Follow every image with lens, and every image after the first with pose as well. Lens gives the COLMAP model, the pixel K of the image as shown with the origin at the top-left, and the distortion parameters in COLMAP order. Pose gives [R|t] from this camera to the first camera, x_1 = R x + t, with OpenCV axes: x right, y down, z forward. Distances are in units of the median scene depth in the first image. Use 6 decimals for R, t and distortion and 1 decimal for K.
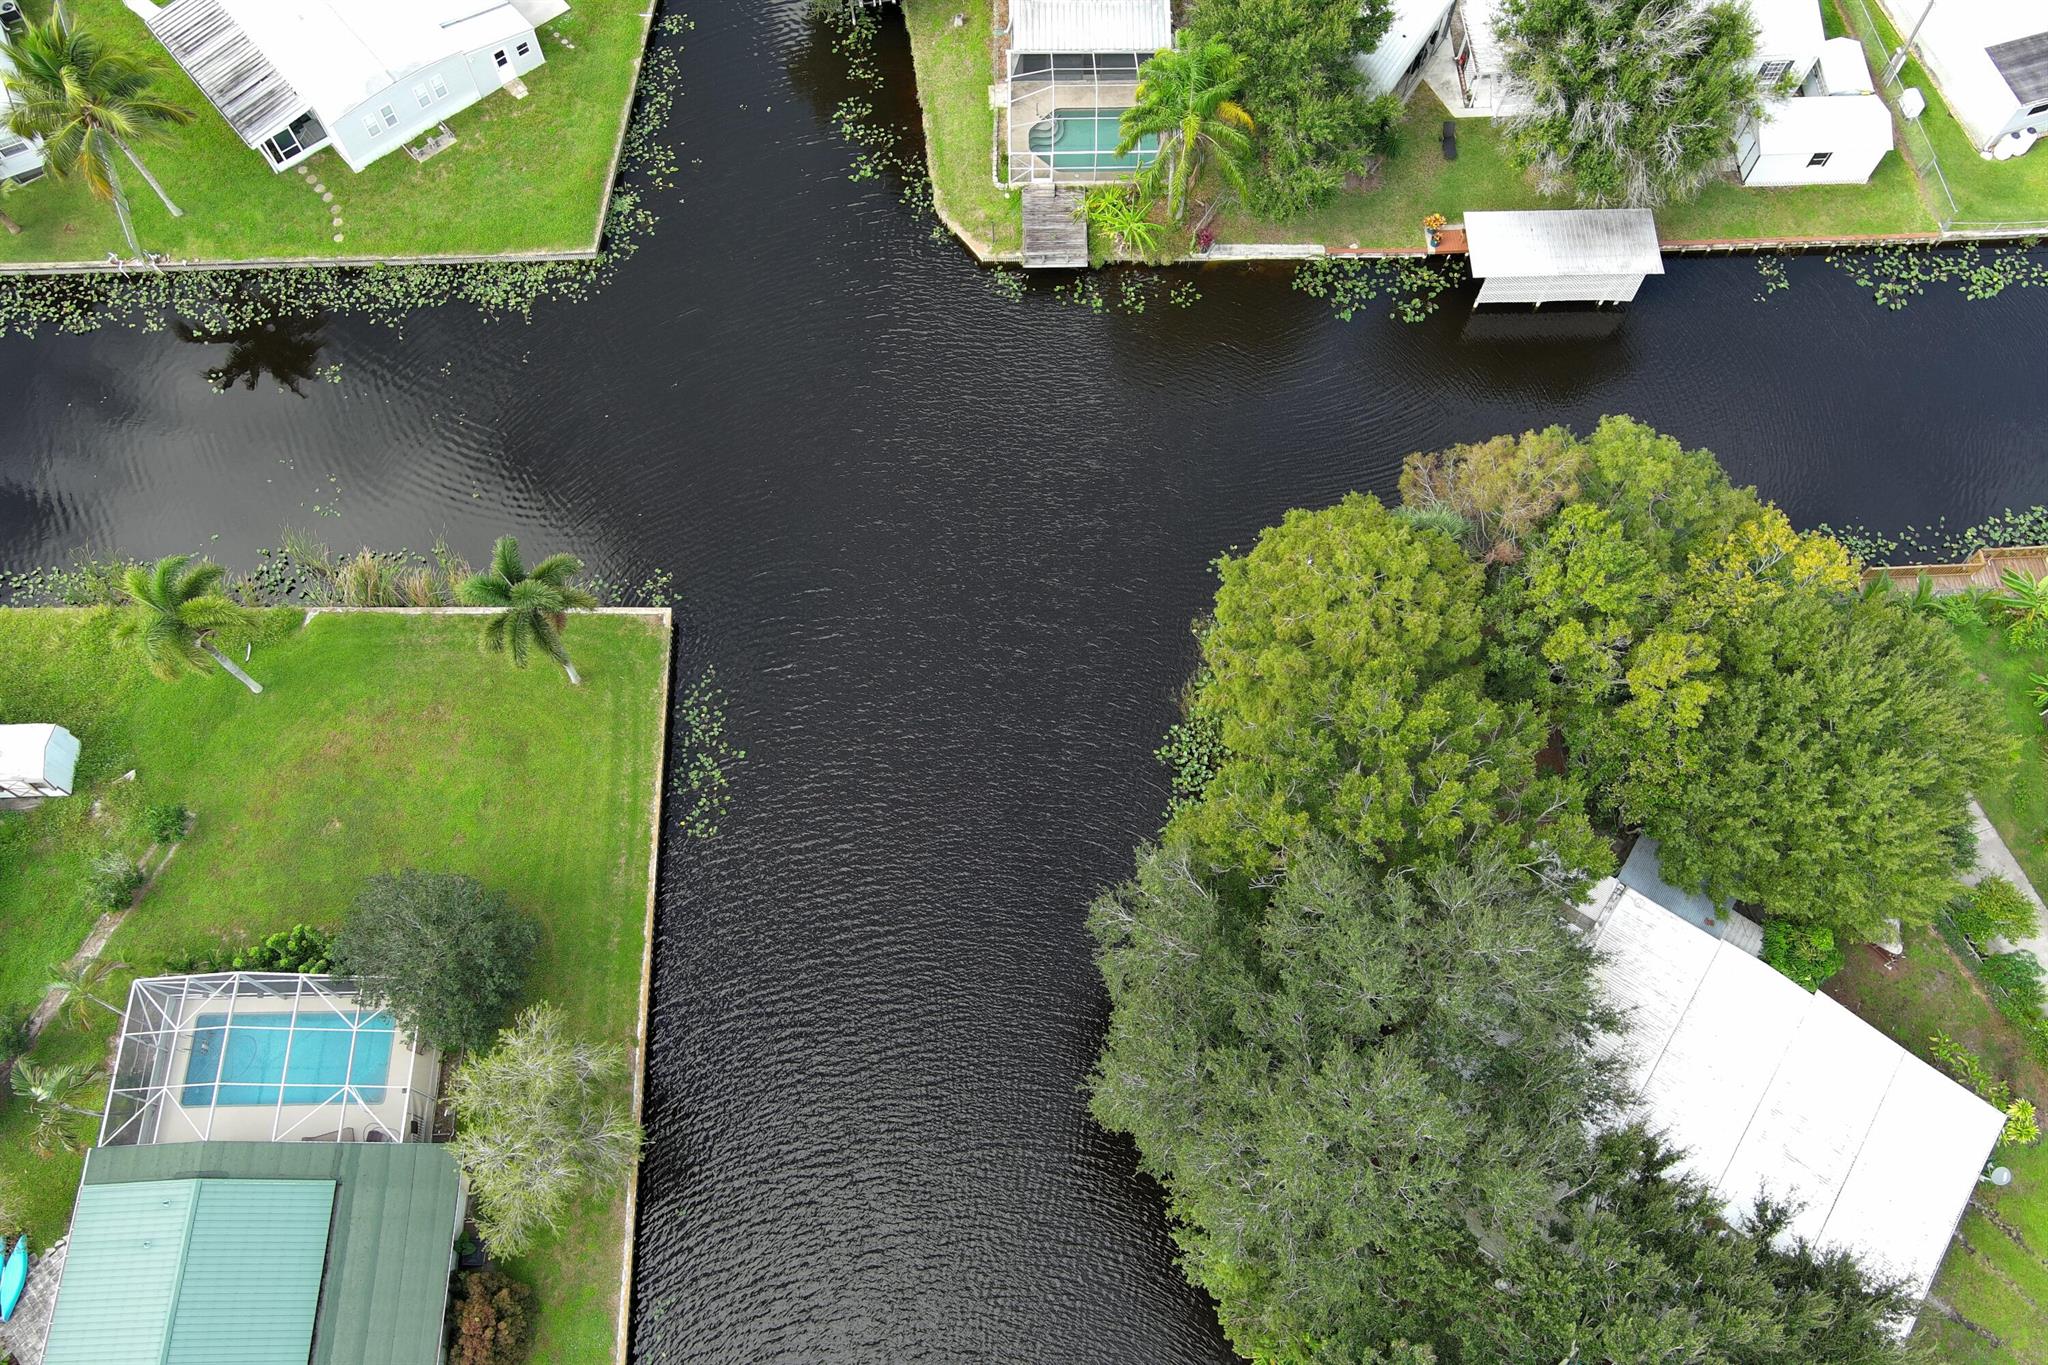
lens RADIAL K [[1606.2, 0, 1027.0], [0, 1606.2, 692.5], [0, 0, 1]] dist [0.009242, 0.023408]
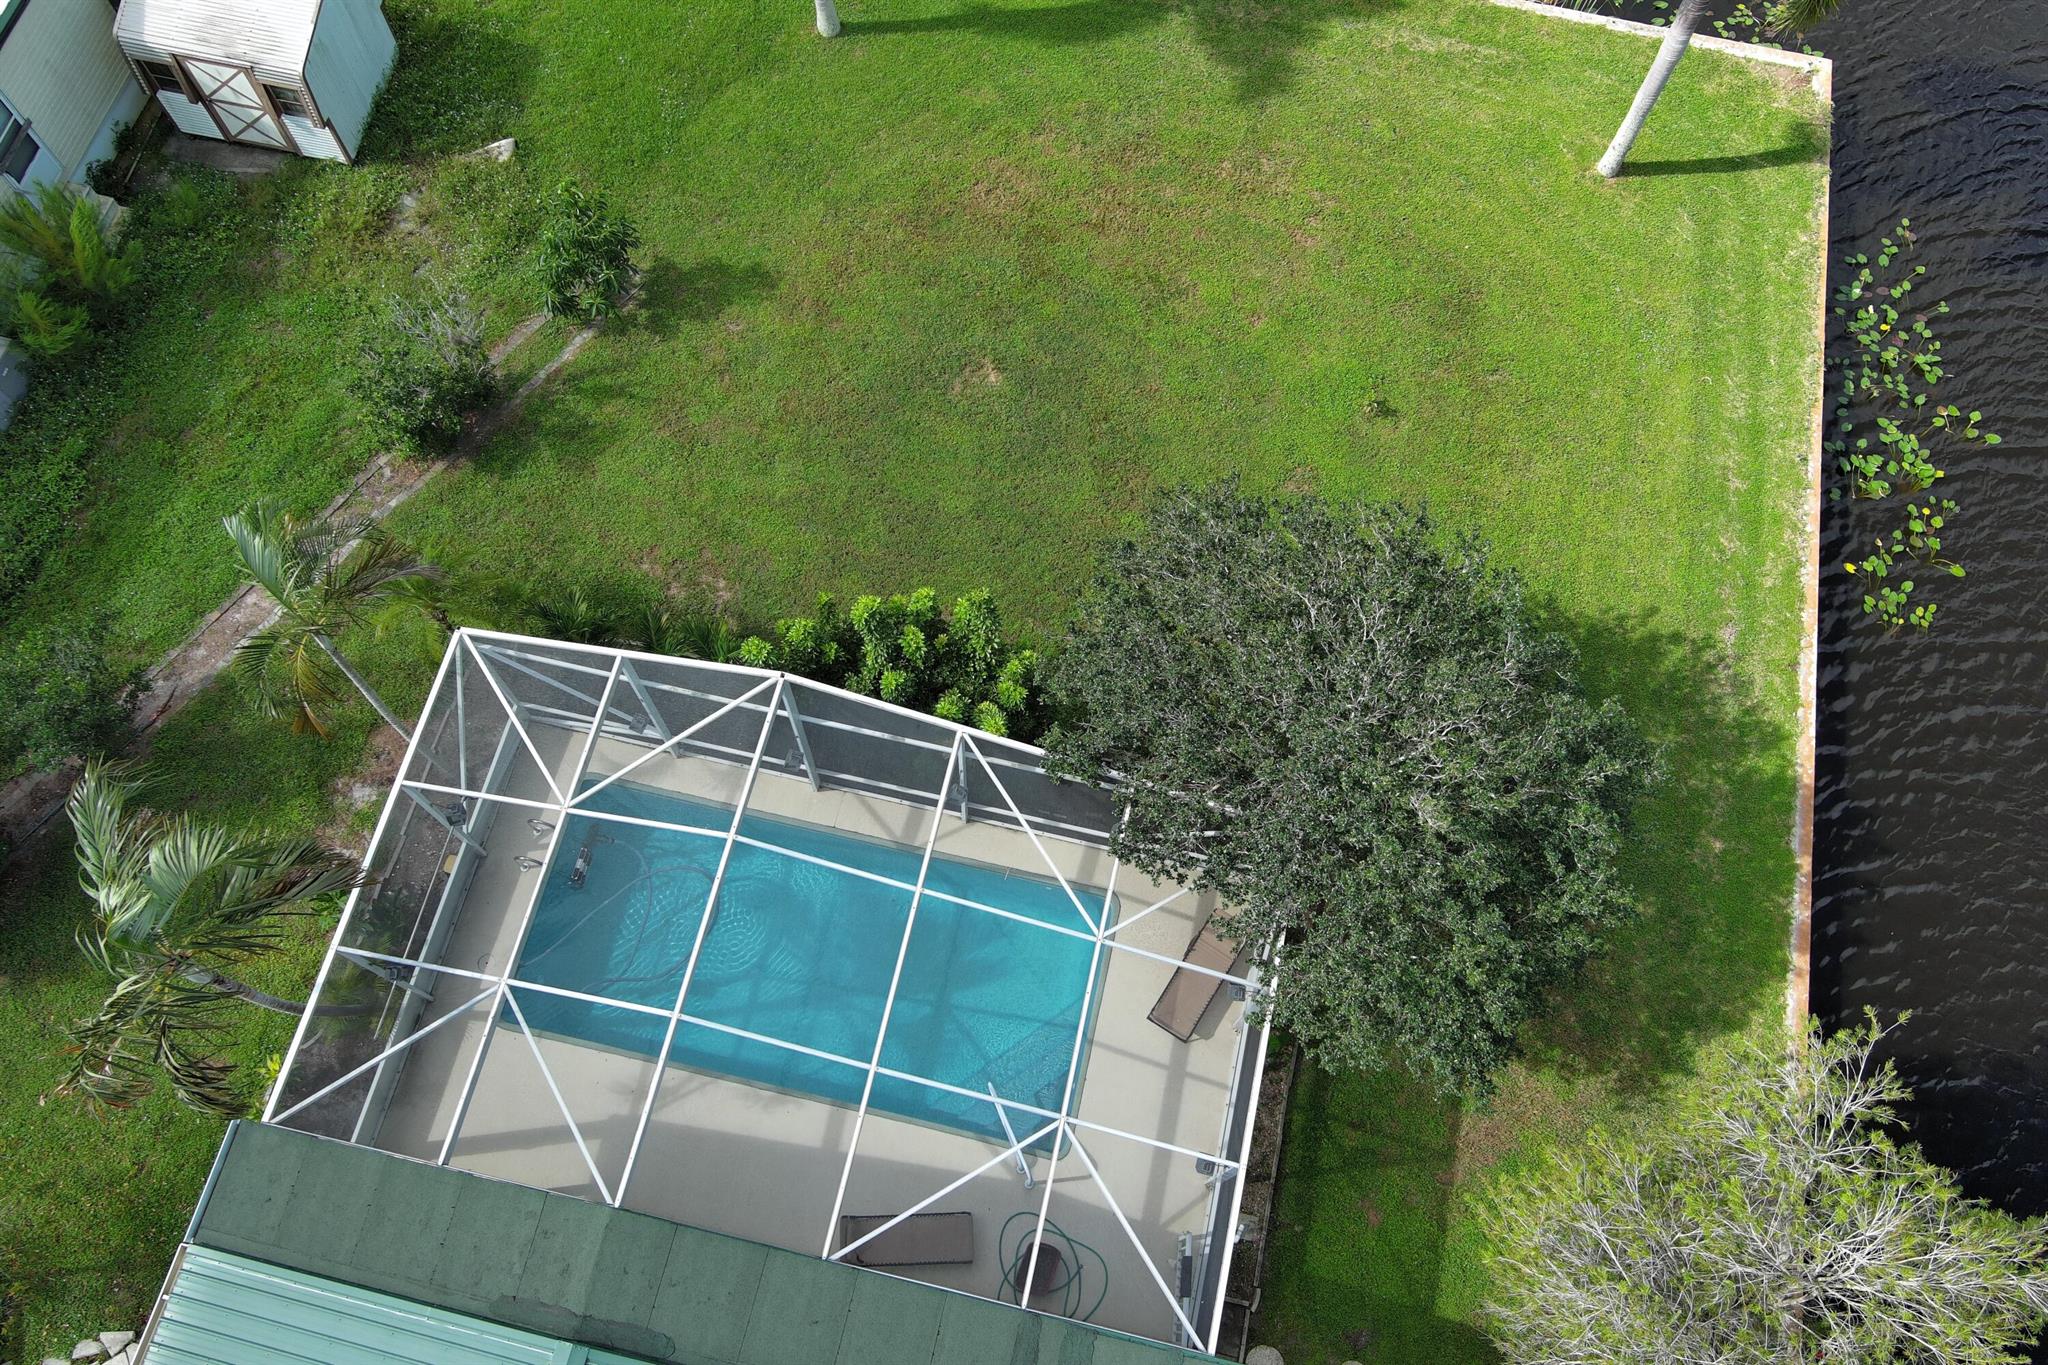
lens RADIAL K [[1606.2, 0, 1027.1], [0, 1606.2, 677.9], [0, 0, 1]] dist [0.009242, 0.023408]
pose [[0.971618, 0.225690, -0.070868, -0.378987], [-0.223669, 0.974023, 0.035378, 0.136954], [0.077011, -0.018523, 0.996858, 0.623502]]
